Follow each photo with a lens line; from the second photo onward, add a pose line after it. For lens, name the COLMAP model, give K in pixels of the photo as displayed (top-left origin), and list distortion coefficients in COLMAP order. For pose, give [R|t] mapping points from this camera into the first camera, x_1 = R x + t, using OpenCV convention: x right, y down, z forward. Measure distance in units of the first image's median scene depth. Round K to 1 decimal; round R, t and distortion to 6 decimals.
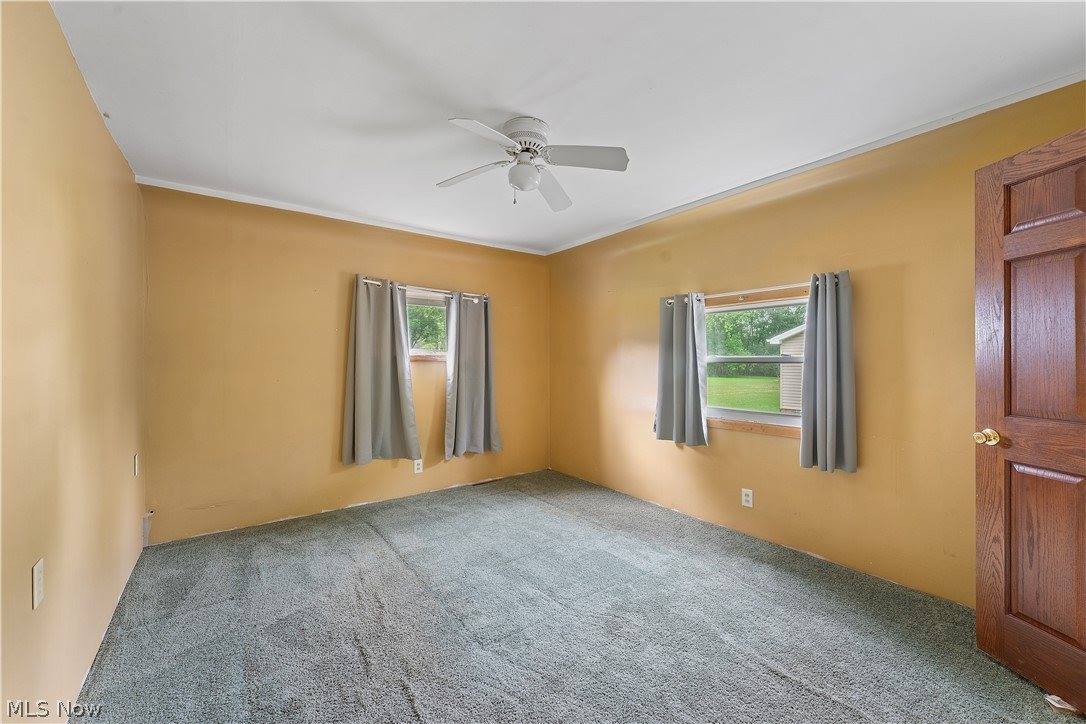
lens RADIAL K [[438.7, 0, 543.6], [0, 438.7, 359.6], [0, 0, 1]] dist [-0.008050, -0.000950]
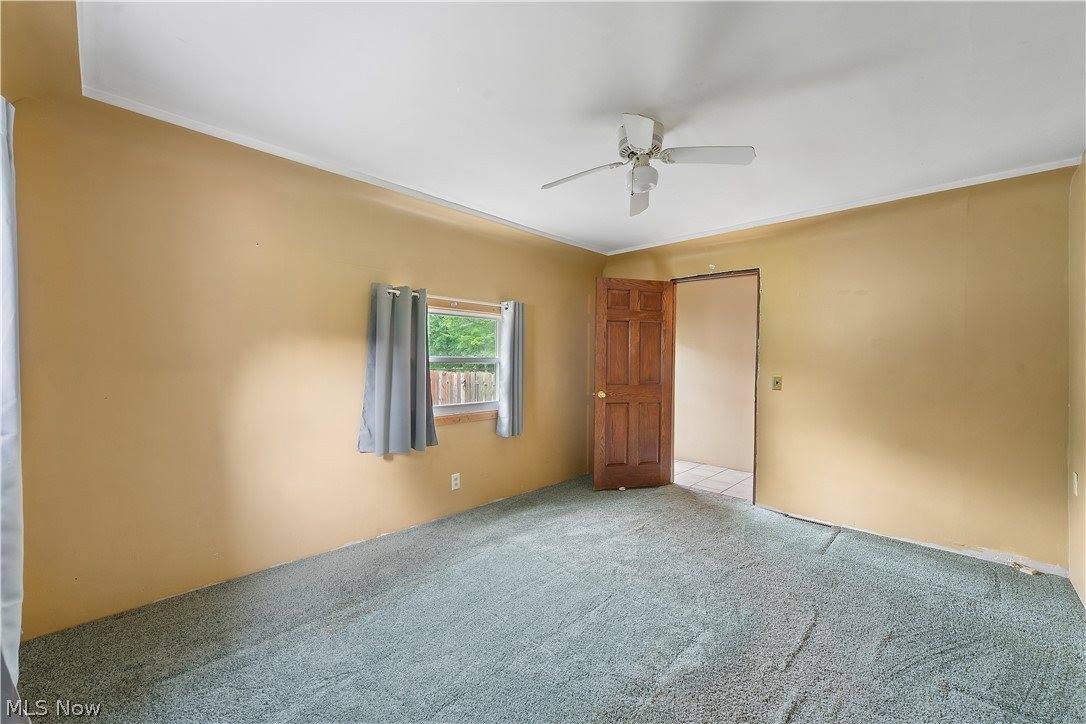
lens RADIAL K [[438.7, 0, 543.4], [0, 438.7, 361.3], [0, 0, 1]] dist [-0.008050, -0.000950]
pose [[-0.167935, -0.014748, 0.985688, -0.686571], [-0.012714, 0.999837, 0.012794, -0.013638], [-0.985716, -0.010384, -0.168095, 0.964768]]
